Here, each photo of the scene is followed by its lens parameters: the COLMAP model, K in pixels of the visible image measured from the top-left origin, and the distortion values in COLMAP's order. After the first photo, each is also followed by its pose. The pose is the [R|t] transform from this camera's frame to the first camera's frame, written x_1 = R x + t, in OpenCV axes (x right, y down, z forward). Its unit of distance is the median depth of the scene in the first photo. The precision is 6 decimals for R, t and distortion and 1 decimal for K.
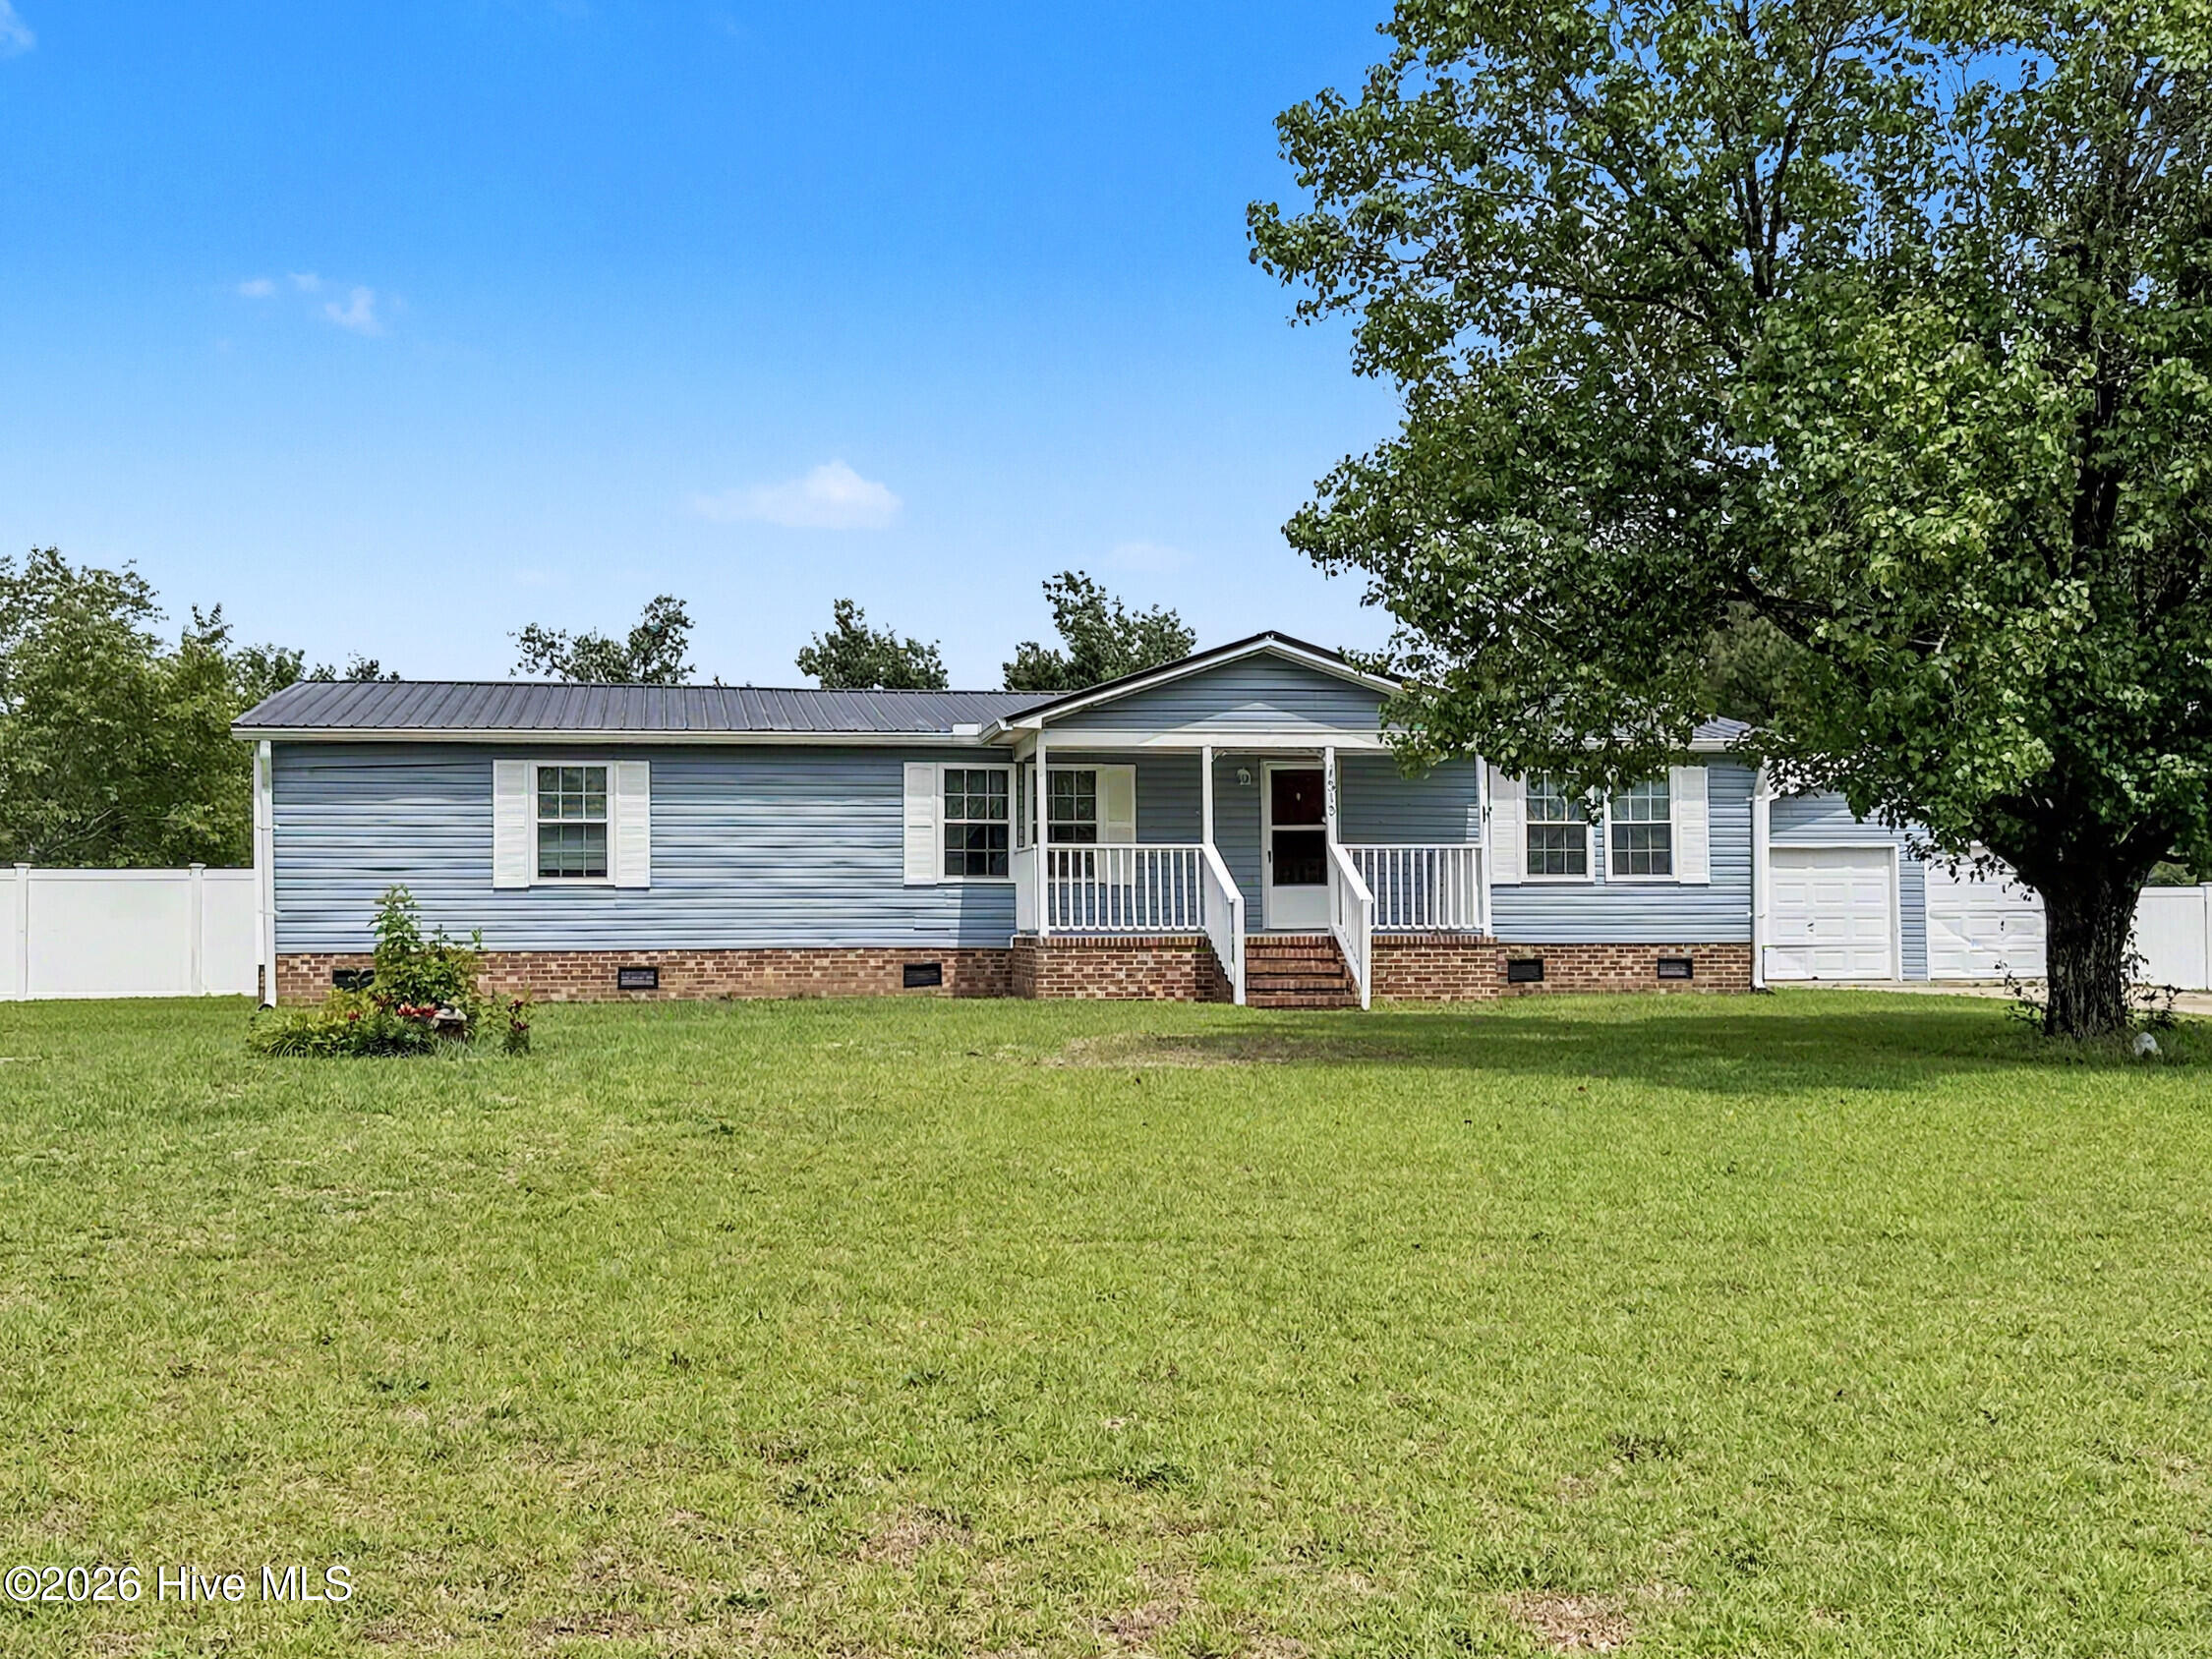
lens RADIAL K [[2272.9, 0, 1106.0], [0, 2272.9, 829.5], [0, 0, 1]] dist [0.158276, -0.003795]
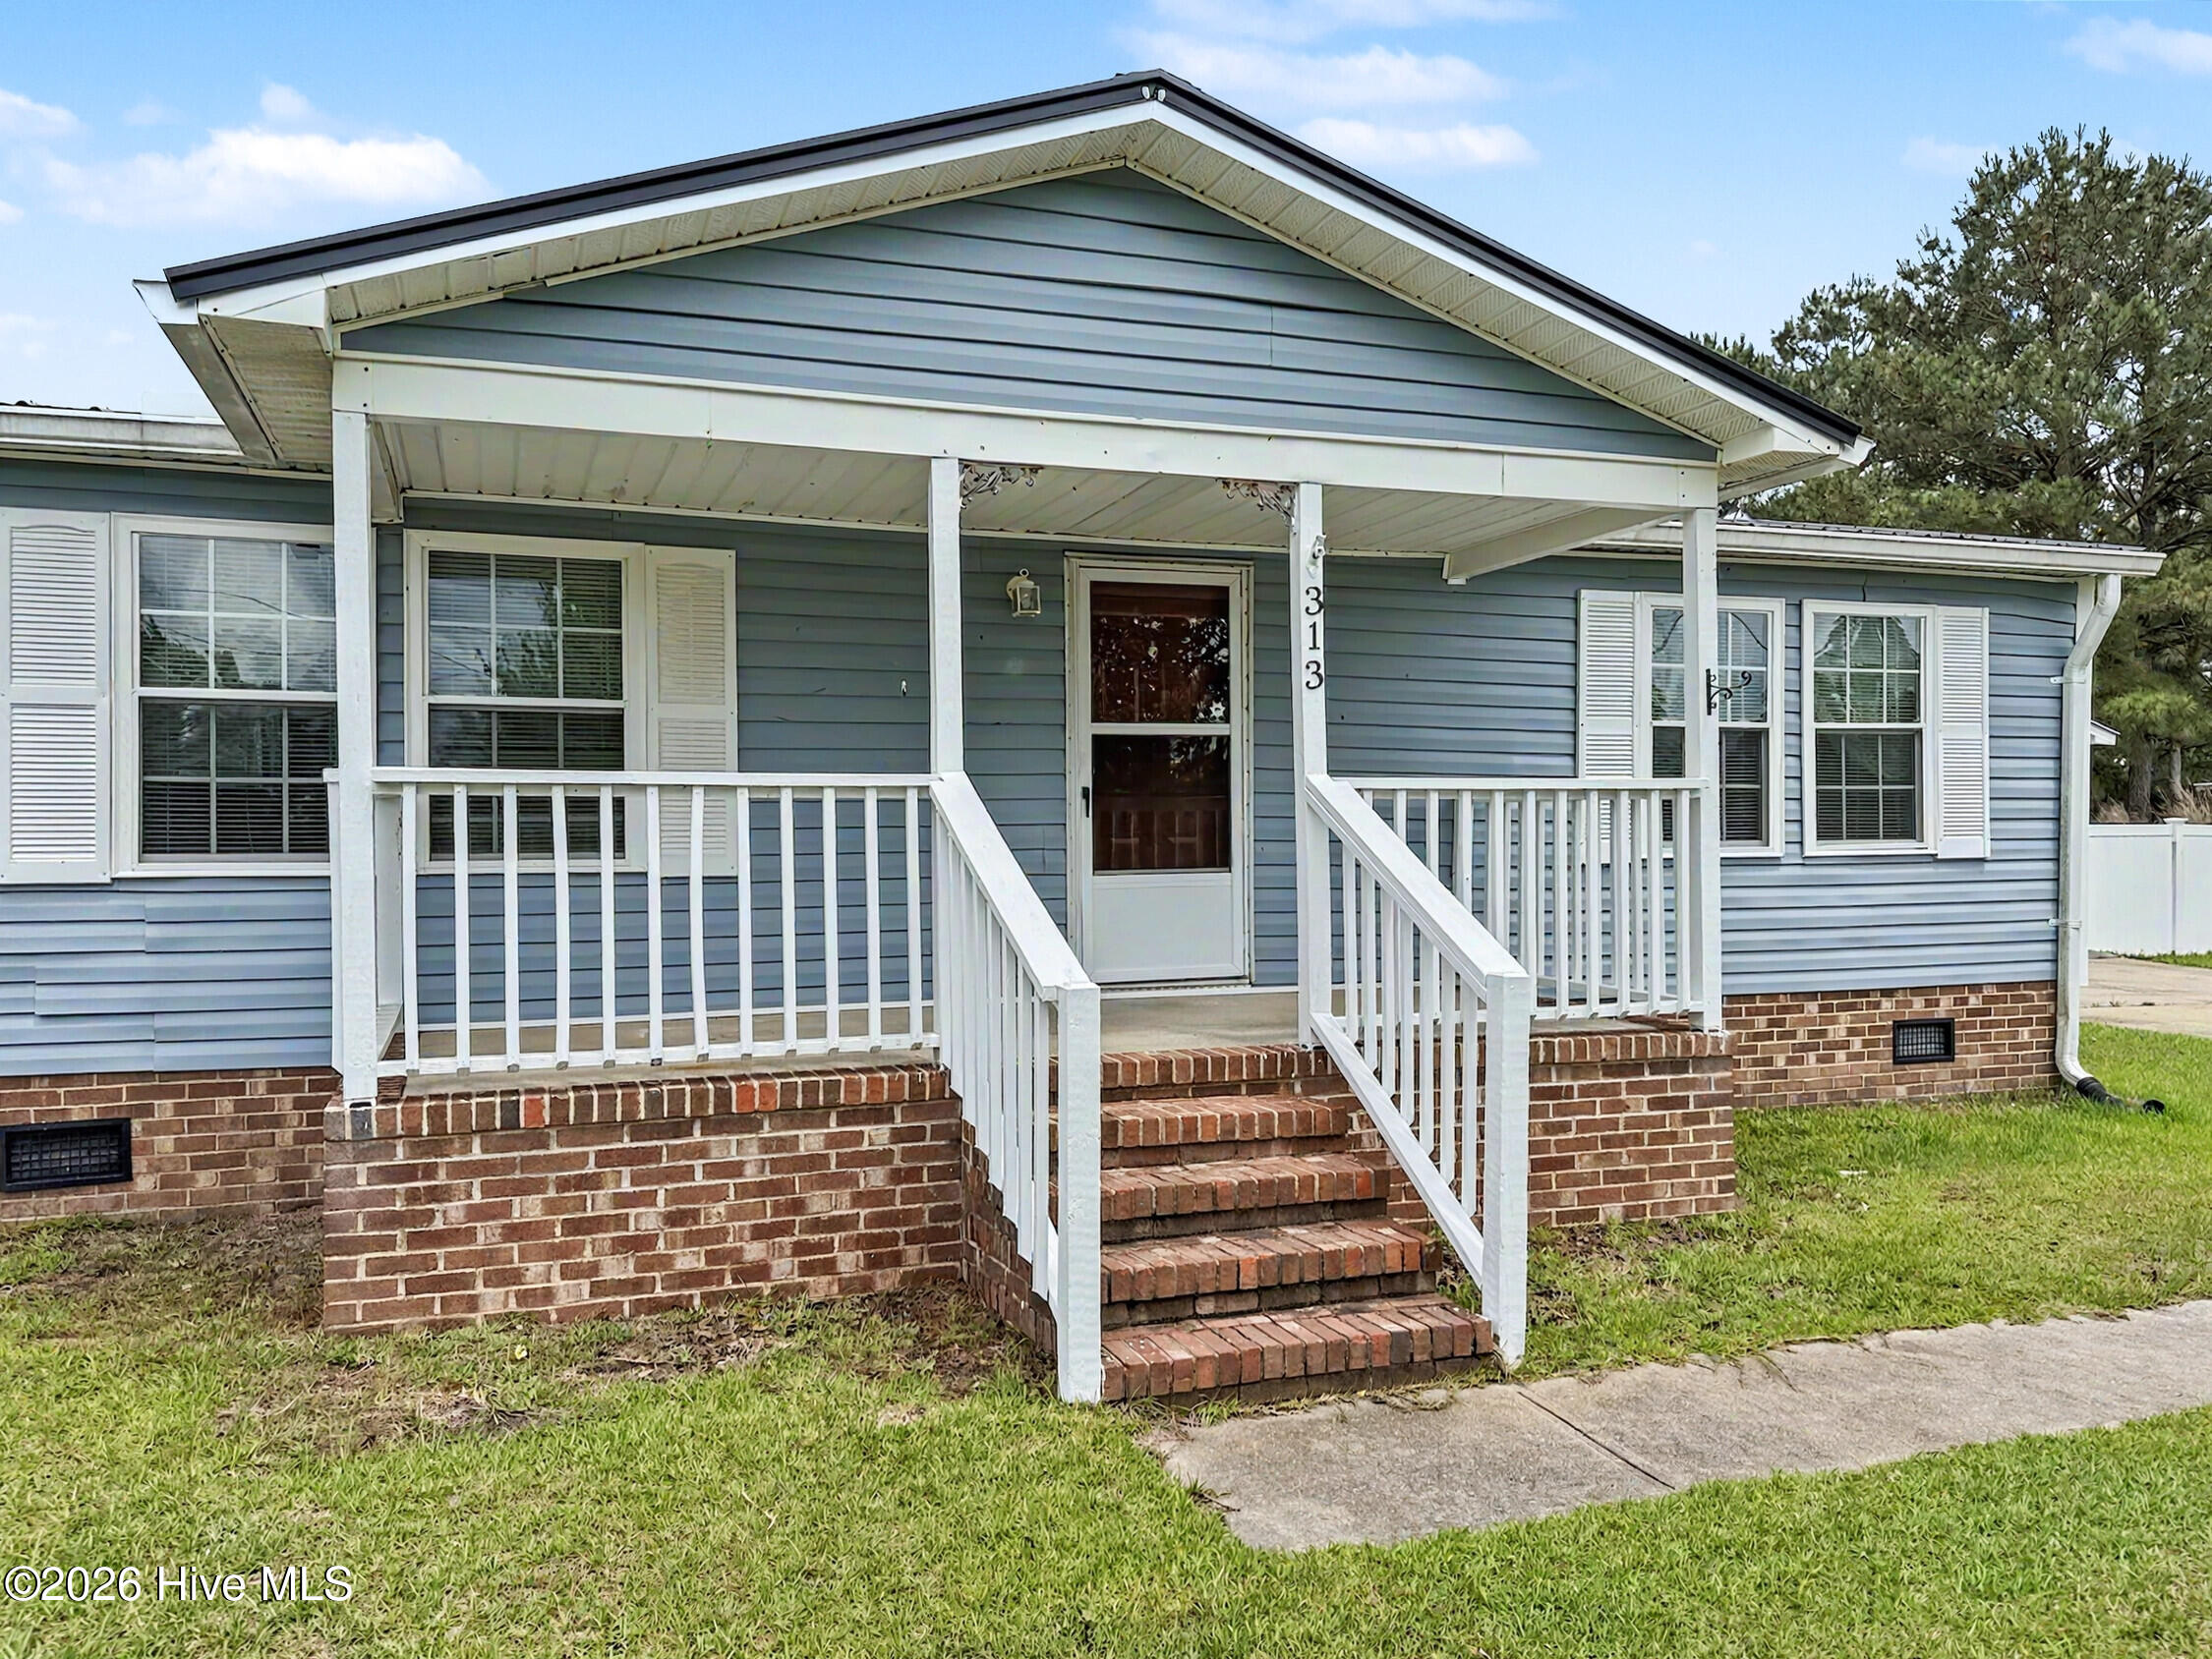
lens RADIAL K [[1636.8, 0, 1068.8], [0, 1636.8, 804.6], [0, 0, 1]] dist [0.128542, -0.162597]
pose [[0.987391, 0.005243, 0.158213, 0.024738], [-0.011096, 0.999285, 0.036133, 0.002469], [-0.157910, -0.037433, 0.986744, 0.746856]]
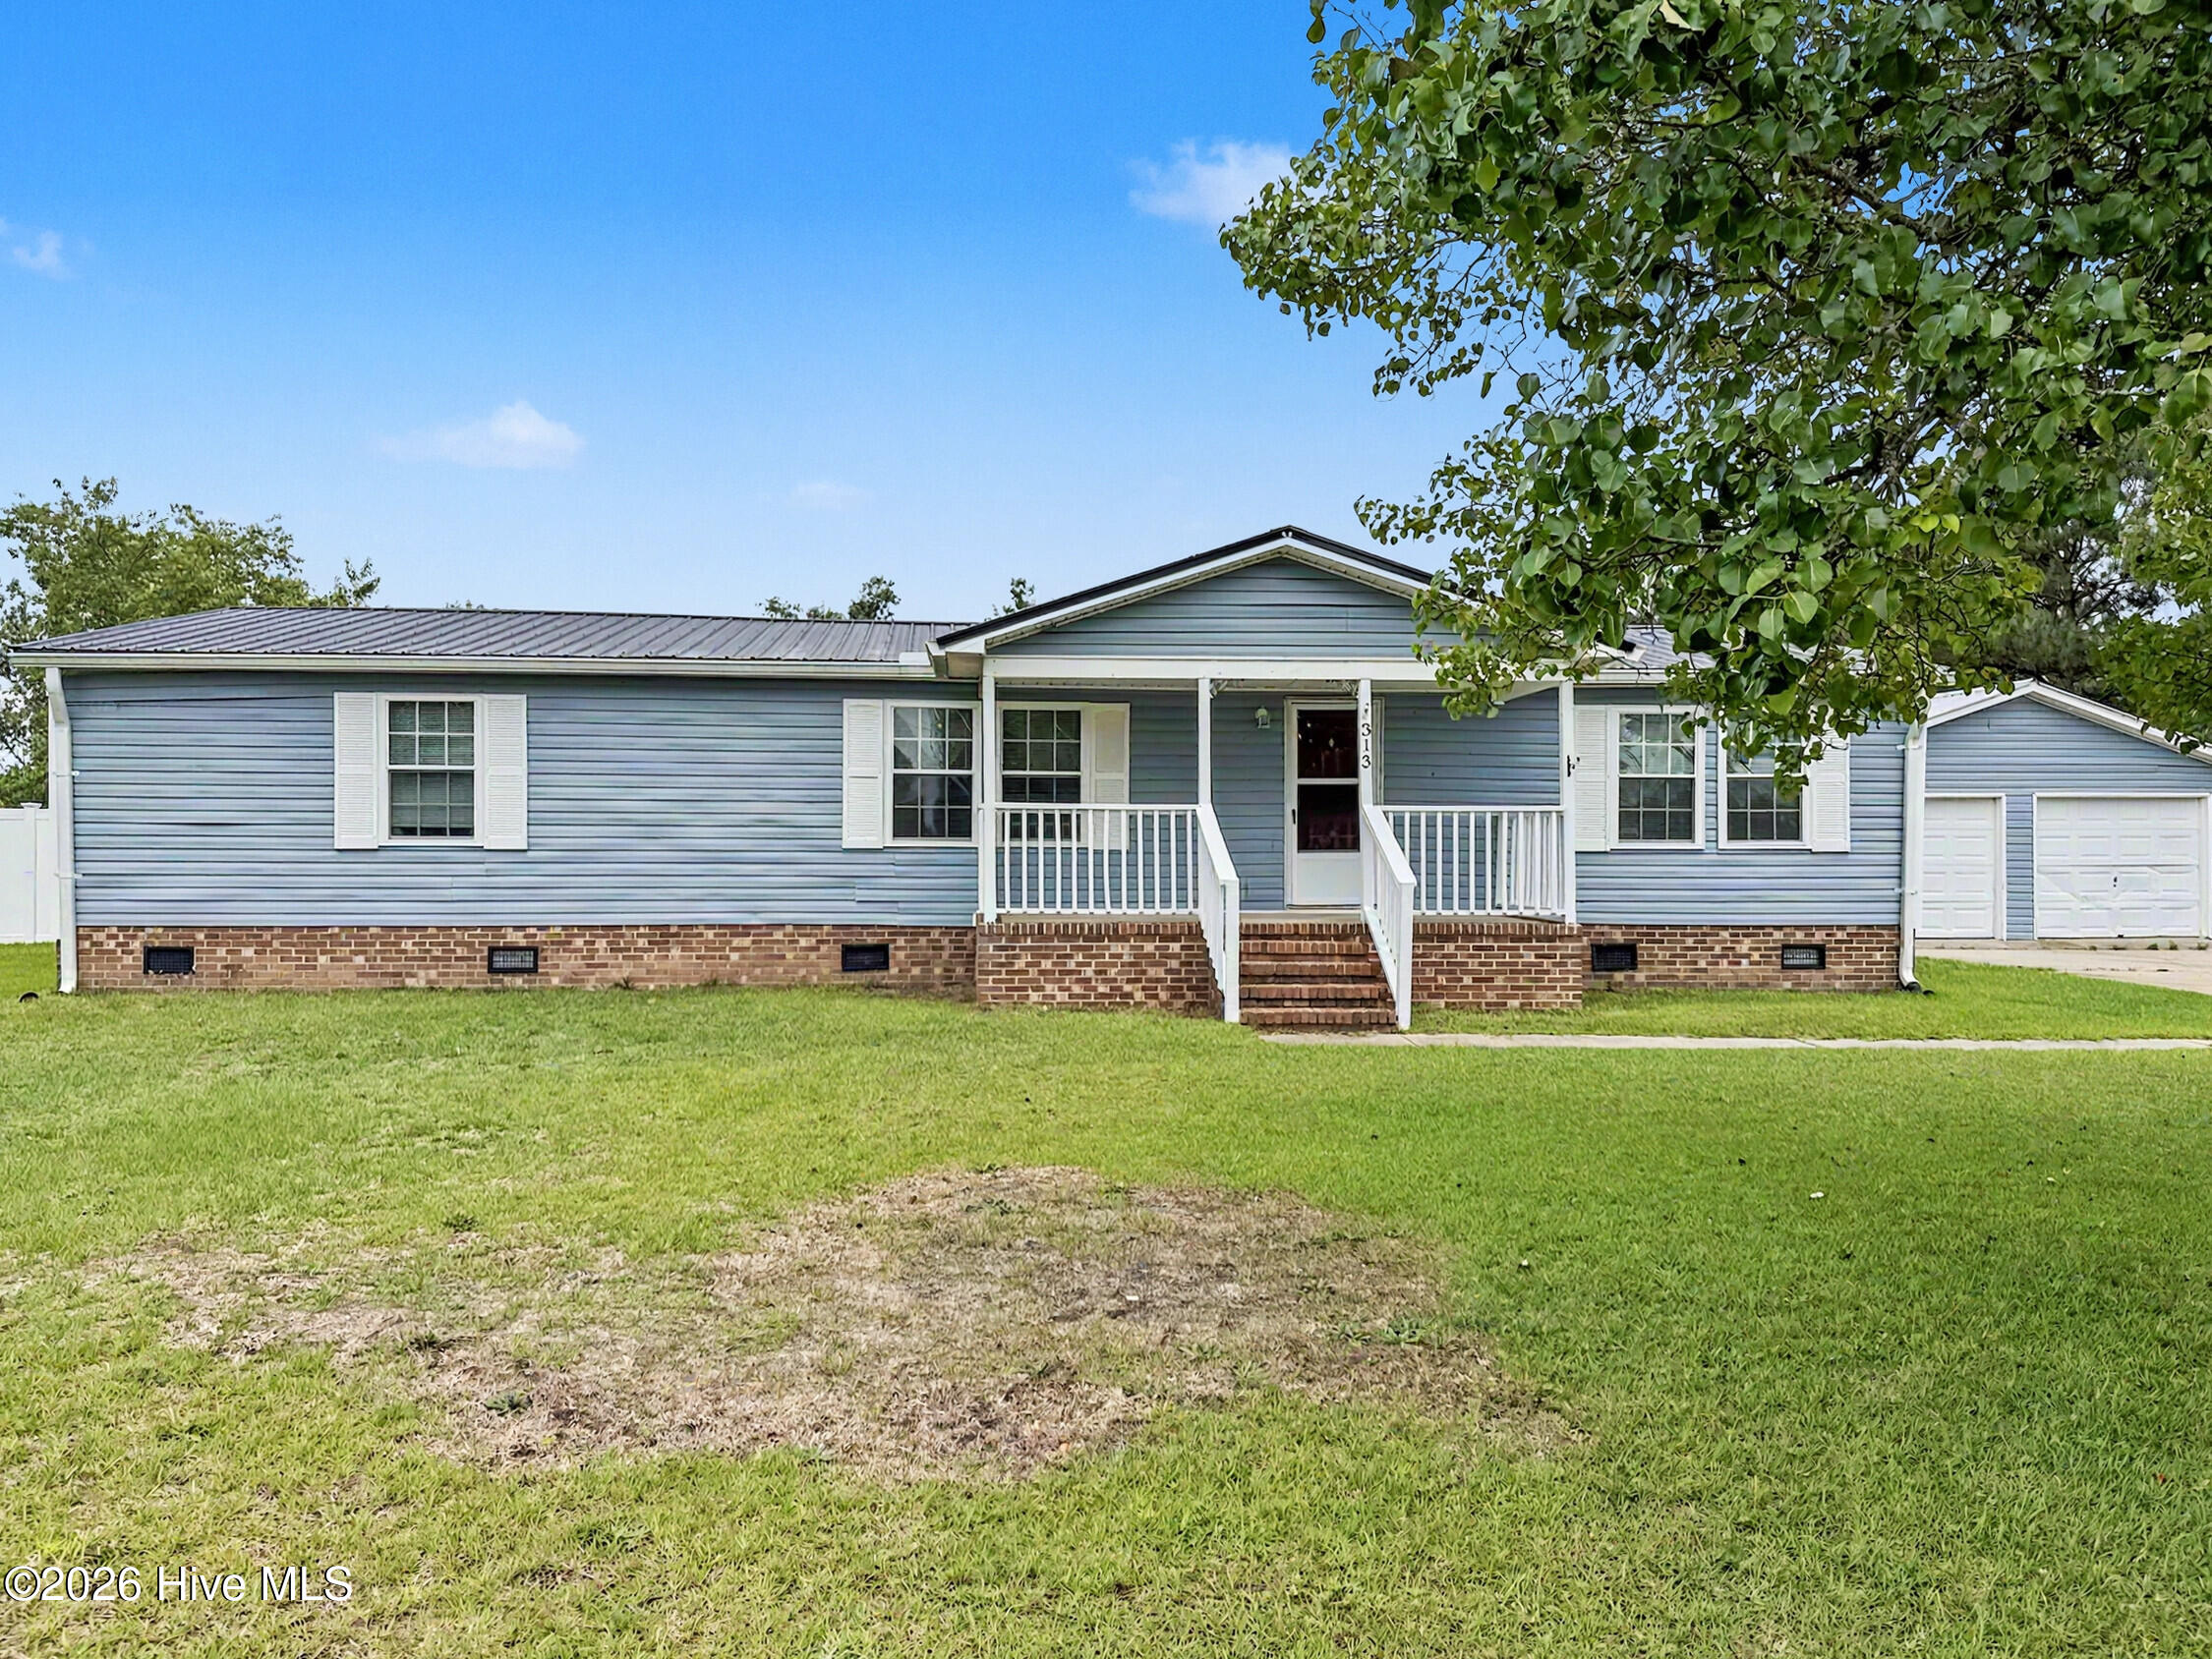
lens RADIAL K [[1648.4, 0, 1106.0], [0, 1648.4, 829.5], [0, 0, 1]] dist [0.187088, -0.311979]
pose [[0.996086, 0.009620, -0.087864, 0.059024], [-0.006015, 0.999133, 0.041208, -0.007771], [0.088184, -0.040518, 0.995280, 0.418121]]
